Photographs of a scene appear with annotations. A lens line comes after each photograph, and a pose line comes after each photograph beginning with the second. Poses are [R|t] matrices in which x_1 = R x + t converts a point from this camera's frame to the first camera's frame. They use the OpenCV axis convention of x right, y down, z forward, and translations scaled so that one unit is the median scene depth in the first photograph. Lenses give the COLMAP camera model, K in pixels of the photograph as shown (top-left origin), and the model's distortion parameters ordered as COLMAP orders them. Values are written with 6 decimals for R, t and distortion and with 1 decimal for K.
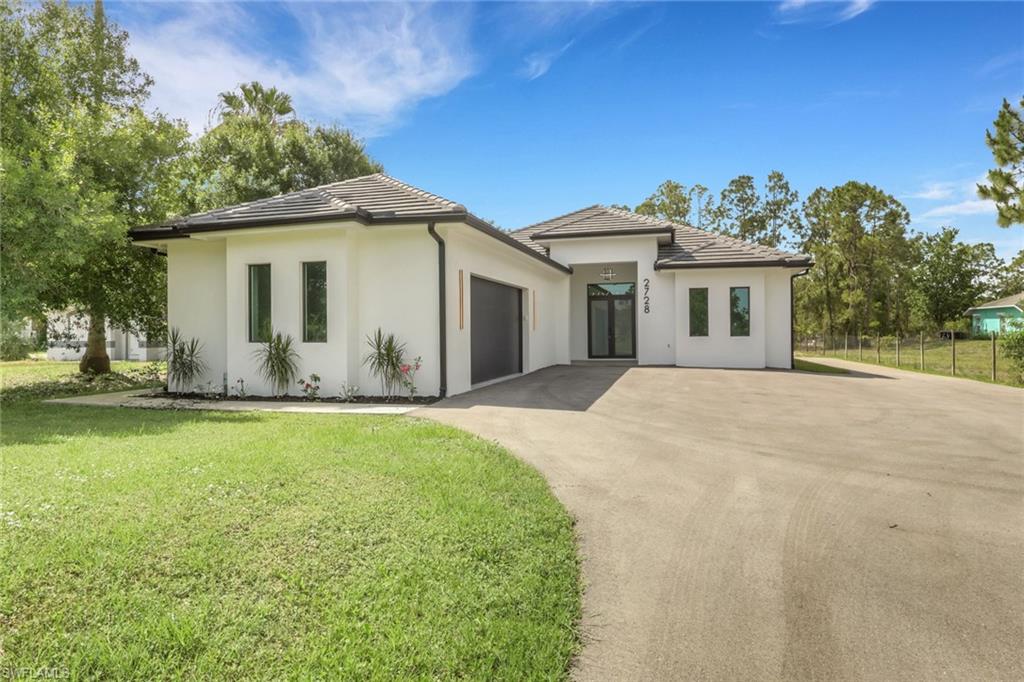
lens RADIAL K [[487.9, 0, 513.9], [0, 487.9, 346.7], [0, 0, 1]] dist [-0.001134, 0.000111]
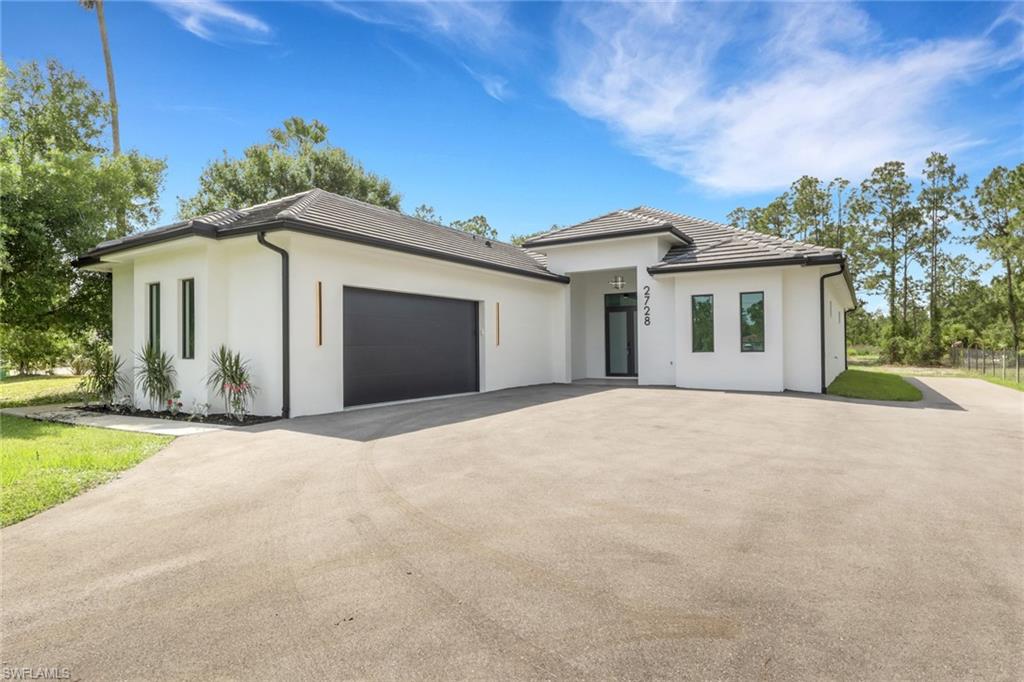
lens RADIAL K [[499.6, 0, 513.0], [0, 499.6, 340.7], [0, 0, 1]] dist [0.002684, 0.000830]
pose [[0.971014, -0.006446, -0.238935, 0.239183], [-0.004155, 0.999030, -0.043836, -0.001817], [0.238986, 0.043558, 0.970046, 0.081536]]
